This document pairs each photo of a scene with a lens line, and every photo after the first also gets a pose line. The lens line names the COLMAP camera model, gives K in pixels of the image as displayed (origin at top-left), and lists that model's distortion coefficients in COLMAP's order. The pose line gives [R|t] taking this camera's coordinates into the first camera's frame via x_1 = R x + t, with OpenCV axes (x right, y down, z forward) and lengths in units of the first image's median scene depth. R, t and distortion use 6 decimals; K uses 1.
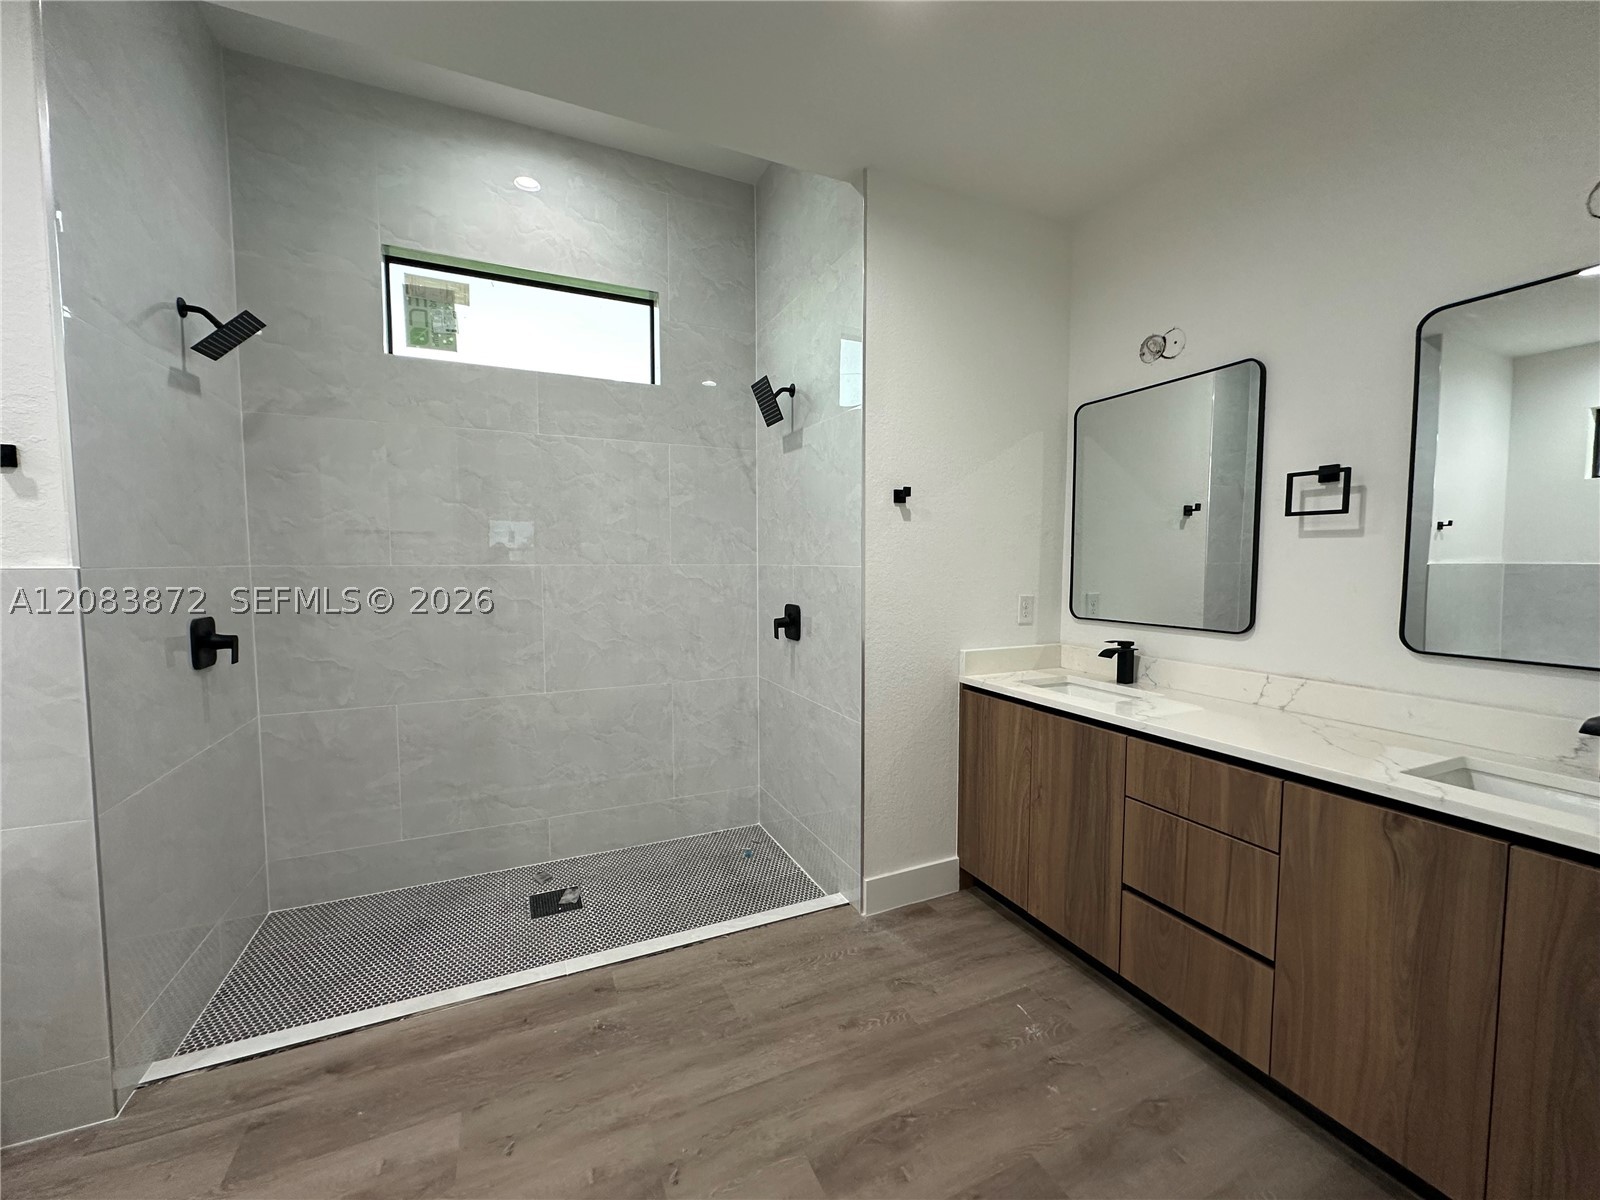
lens RADIAL K [[640.0, 0, 803.2], [0, 640.0, 600.3], [0, 0, 1]] dist [-0.002056, 0.000920]
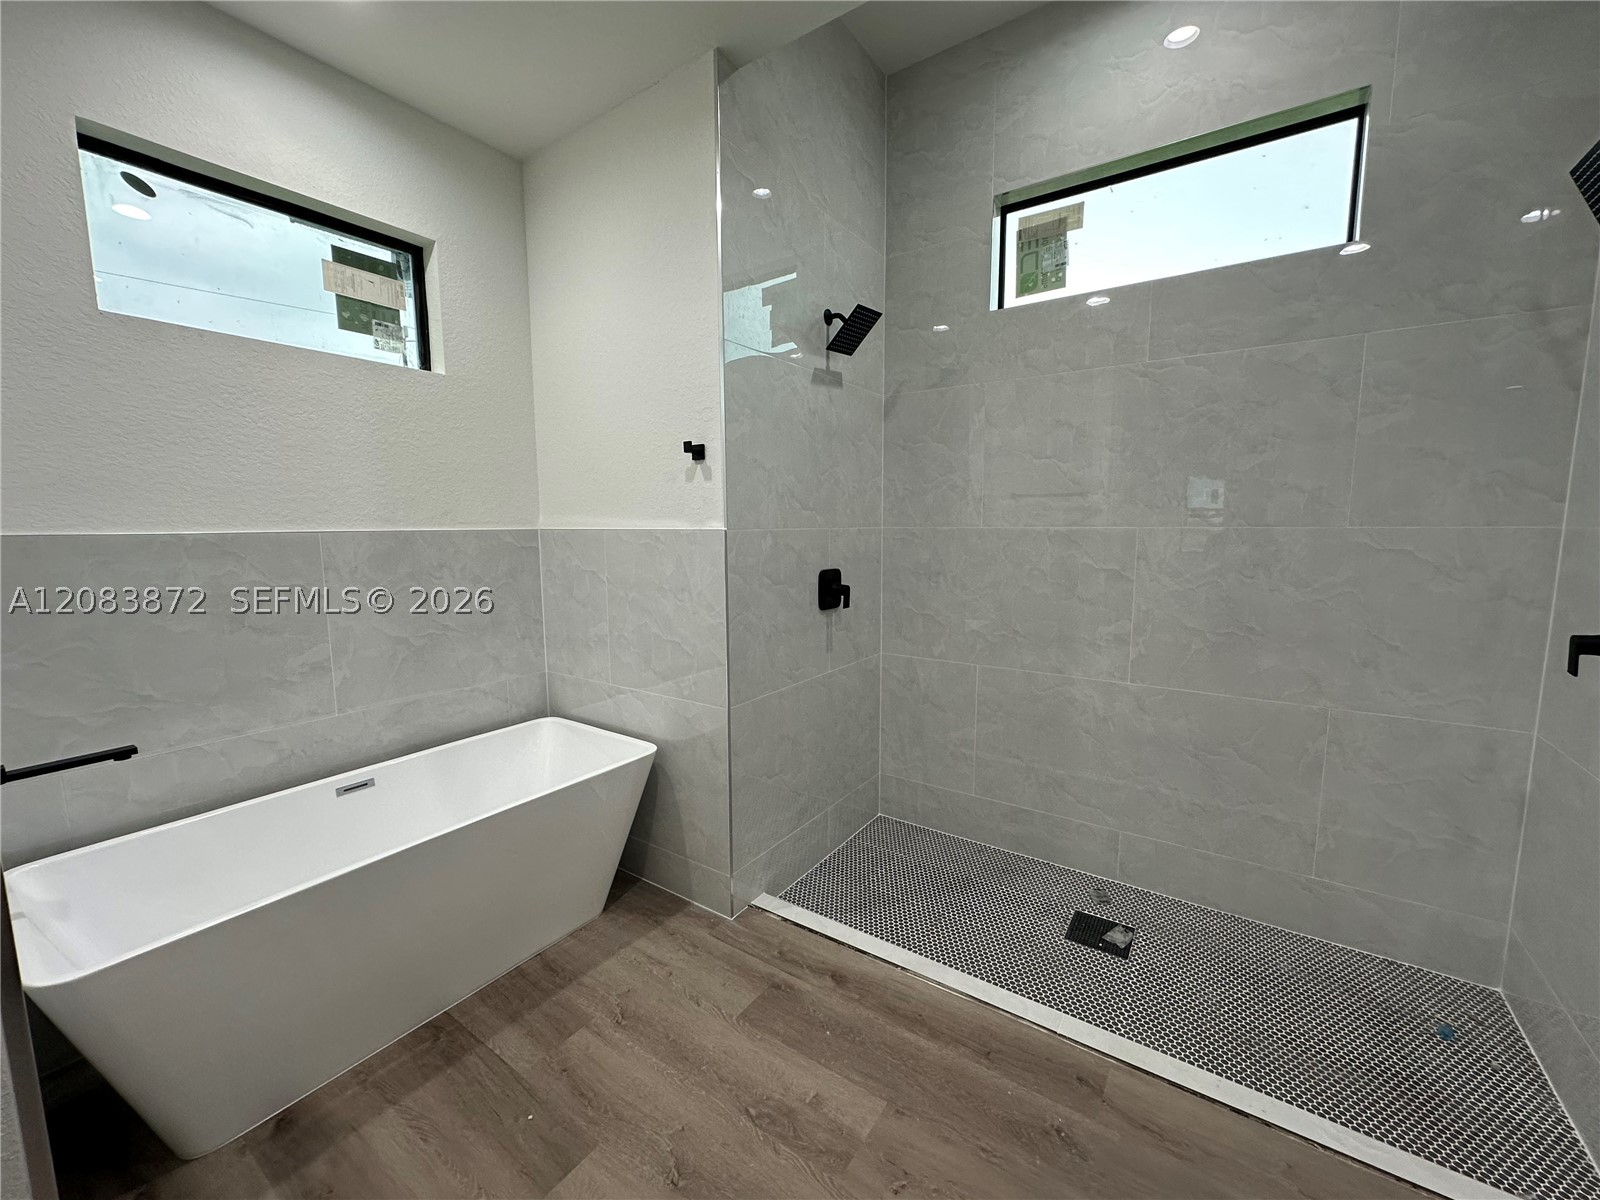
lens RADIAL K [[640.0, 0, 796.6], [0, 640.0, 600.9], [0, 0, 1]] dist [-0.002056, 0.000920]
pose [[0.506571, 0.101837, -0.856163, 0.084498], [-0.049003, 0.994796, 0.089333, -0.015582], [0.860805, -0.003299, 0.508924, 0.242824]]
